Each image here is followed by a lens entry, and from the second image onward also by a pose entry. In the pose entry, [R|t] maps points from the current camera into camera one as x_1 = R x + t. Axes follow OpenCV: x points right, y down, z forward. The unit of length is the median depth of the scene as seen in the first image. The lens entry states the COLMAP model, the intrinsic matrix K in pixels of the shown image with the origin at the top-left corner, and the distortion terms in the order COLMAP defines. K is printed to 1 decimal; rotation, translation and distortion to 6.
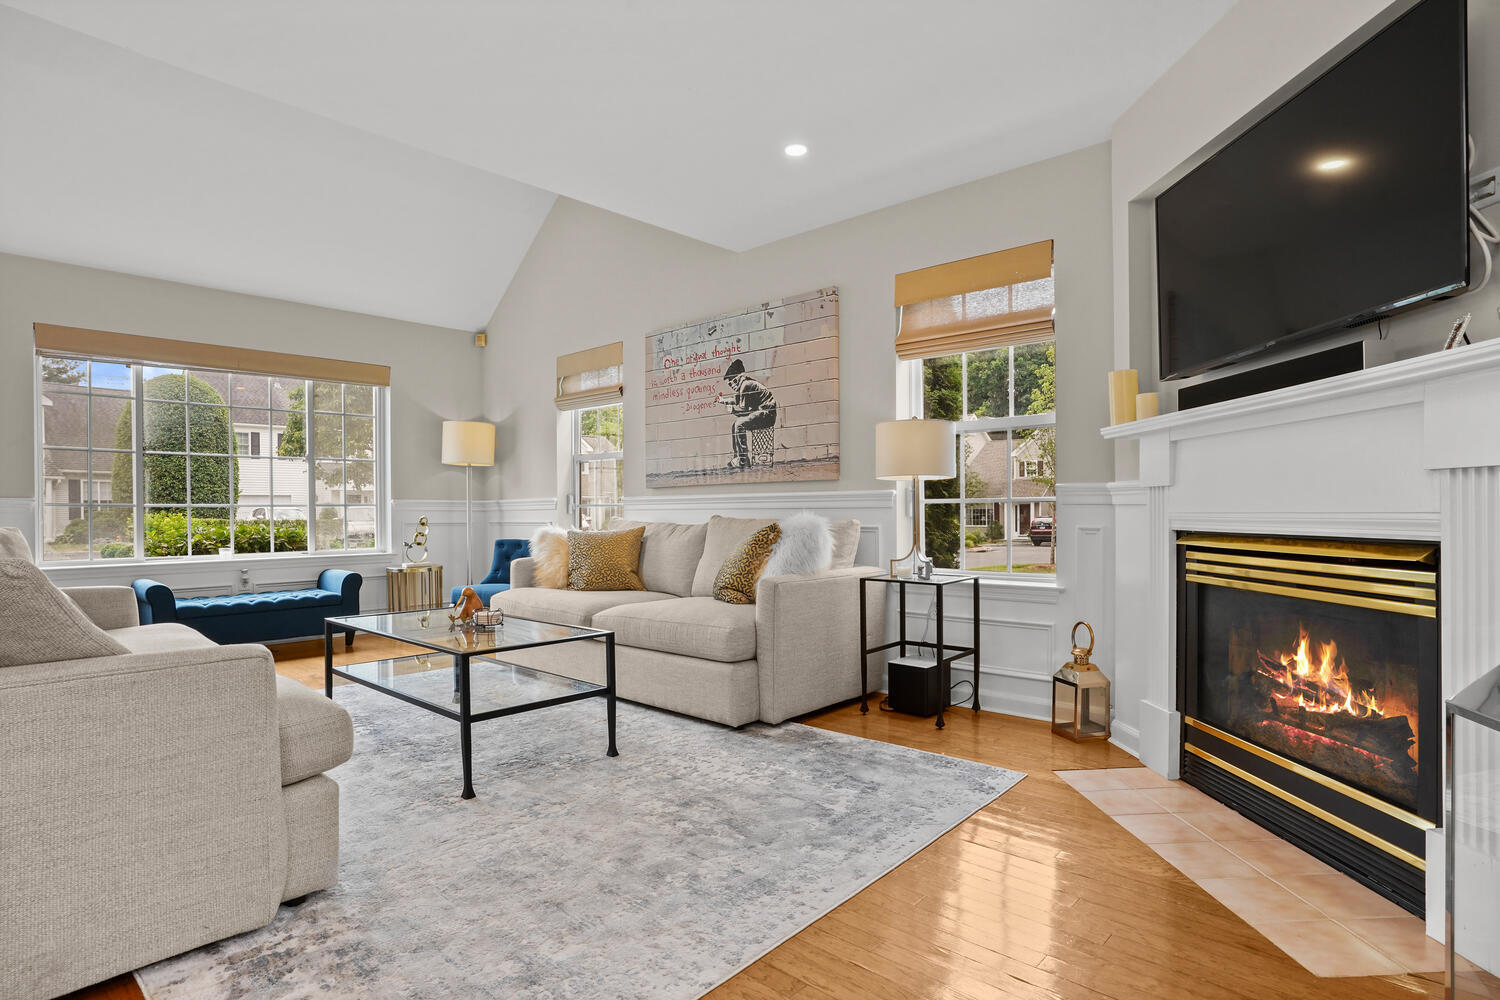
lens RADIAL K [[749.4, 0, 763.9], [0, 749.4, 506.4], [0, 0, 1]] dist [-0.053882, 0.015296]
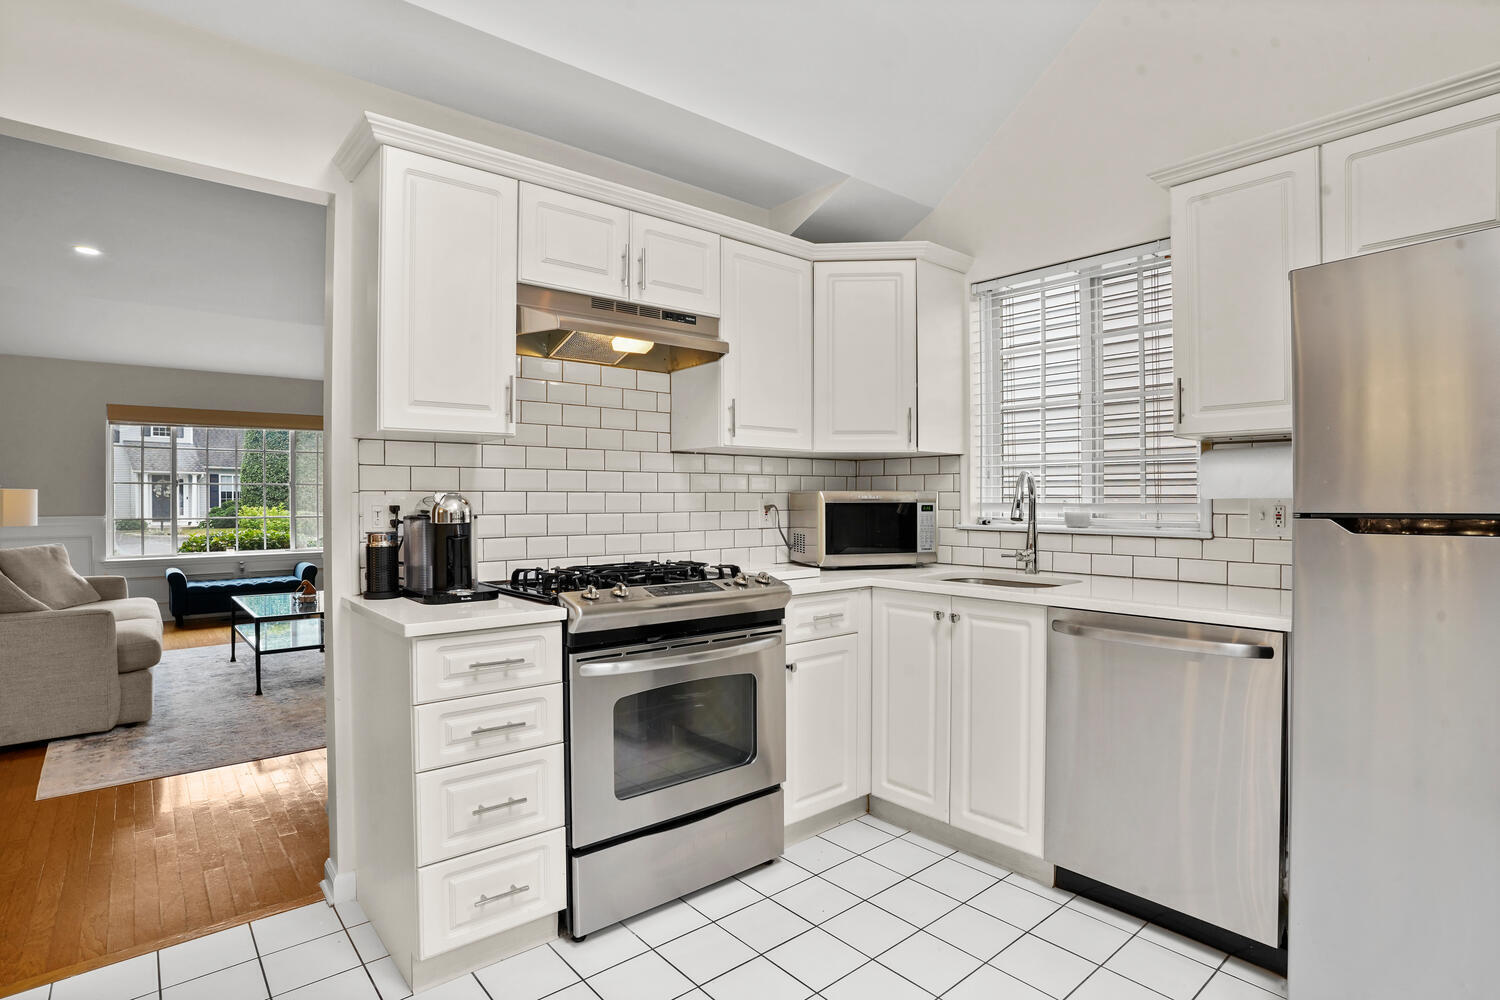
lens RADIAL K [[749.4, 0, 751.4], [0, 749.4, 502.2], [0, 0, 1]] dist [-0.053882, 0.015296]
pose [[0.988172, 0.010347, -0.152999, 0.515224], [-0.008495, 0.999883, 0.012754, -0.060028], [0.153113, -0.011303, 0.988144, -0.293220]]
